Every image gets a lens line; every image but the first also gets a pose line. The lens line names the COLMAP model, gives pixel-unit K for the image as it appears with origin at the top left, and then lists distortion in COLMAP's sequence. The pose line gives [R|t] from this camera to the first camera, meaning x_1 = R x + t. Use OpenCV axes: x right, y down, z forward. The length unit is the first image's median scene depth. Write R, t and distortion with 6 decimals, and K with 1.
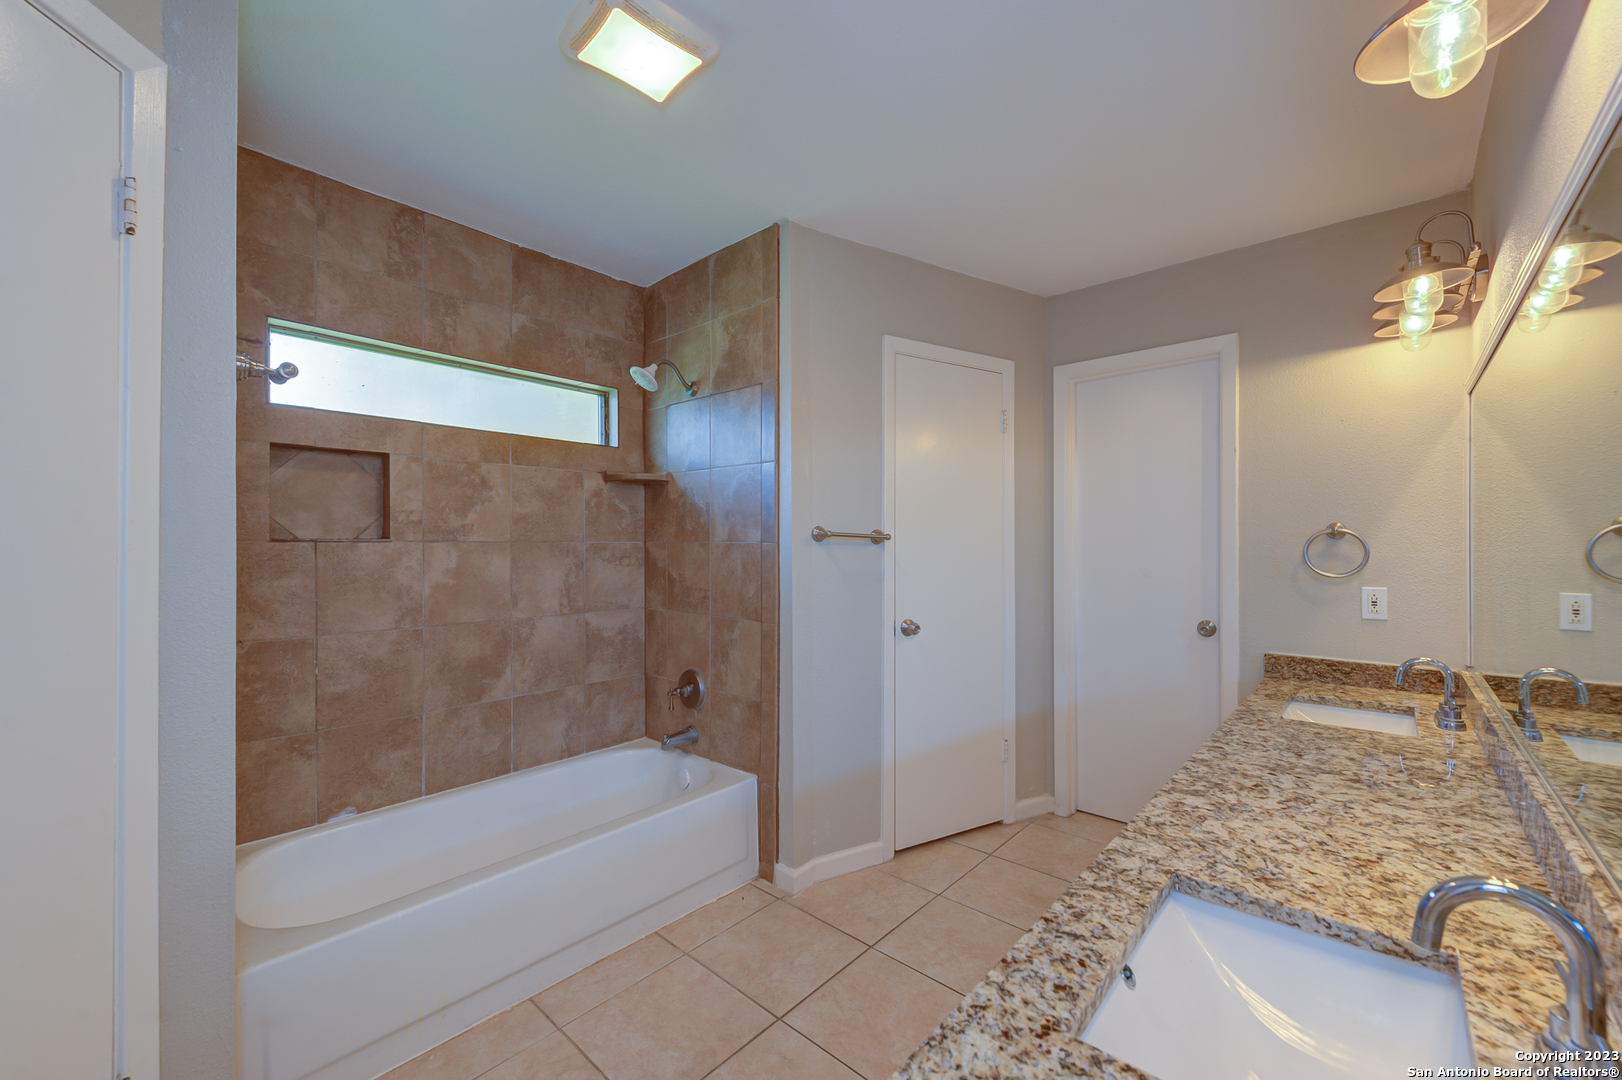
lens RADIAL K [[633.3, 0, 816.5], [0, 633.3, 545.6], [0, 0, 1]] dist [0.002009, -0.000847]
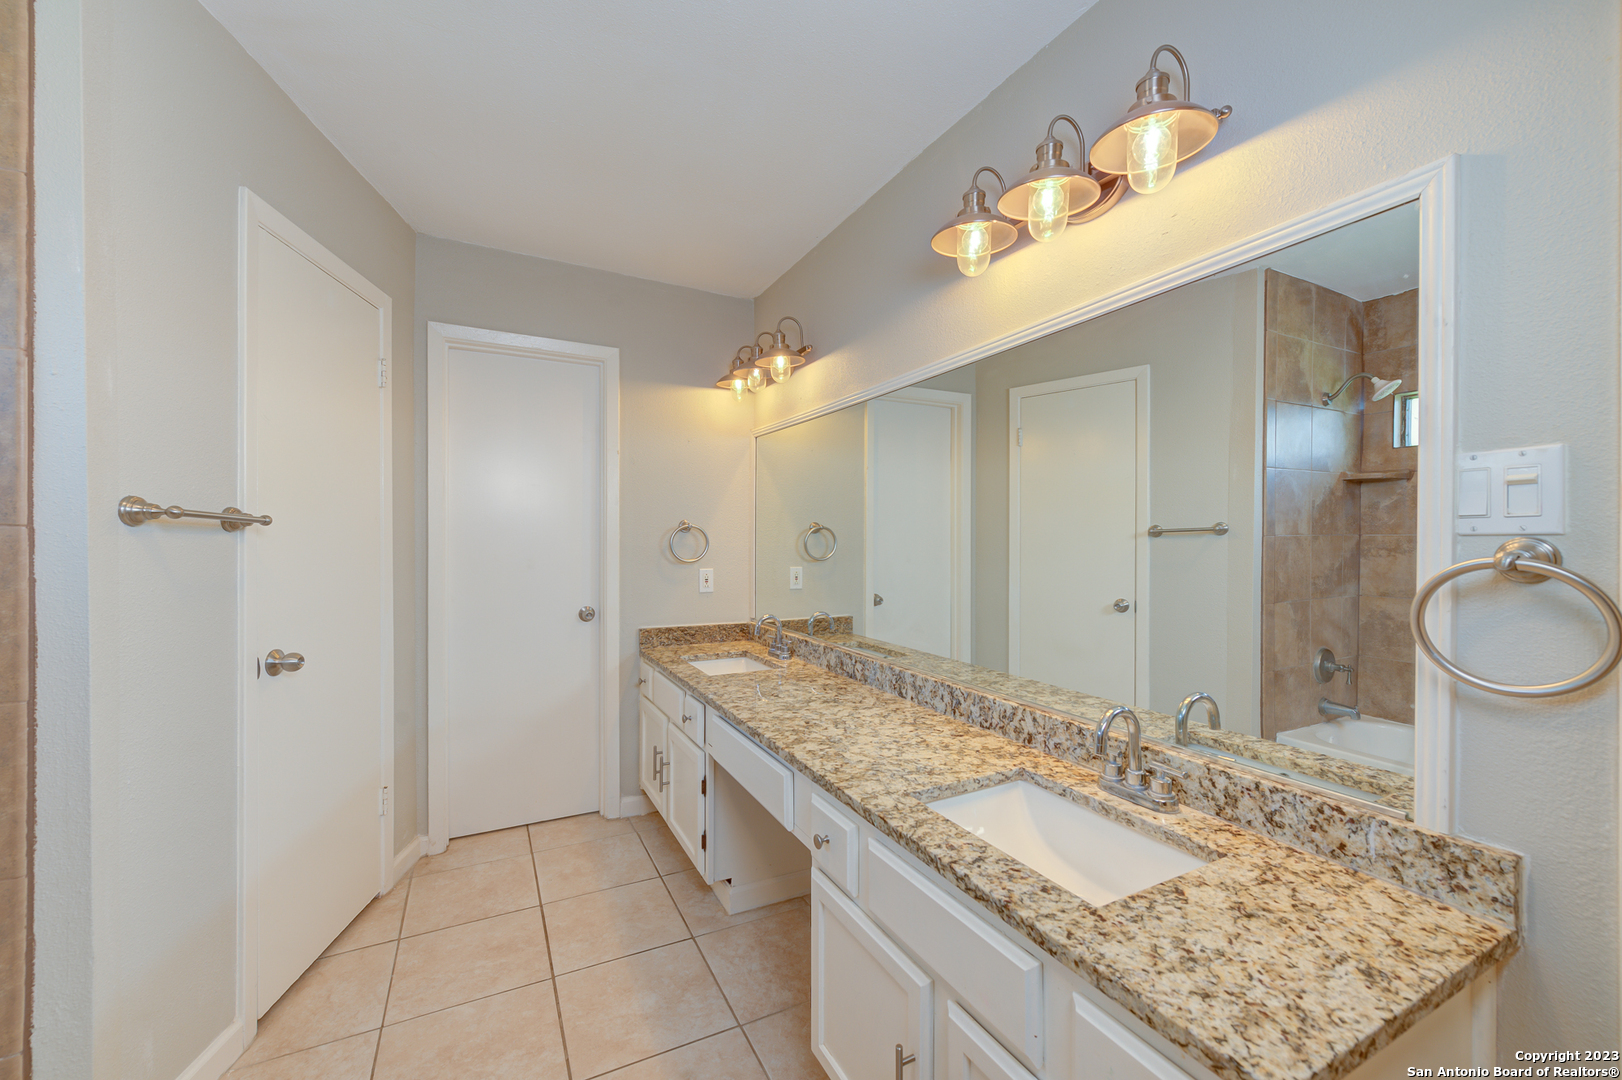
lens RADIAL K [[633.3, 0, 809.3], [0, 633.3, 541.0], [0, 0, 1]] dist [0.002009, -0.000847]
pose [[0.364226, -0.000429, 0.931310, -0.503099], [-0.007527, 0.999966, 0.003405, 0.001208], [-0.931280, -0.008250, 0.364210, 0.515397]]
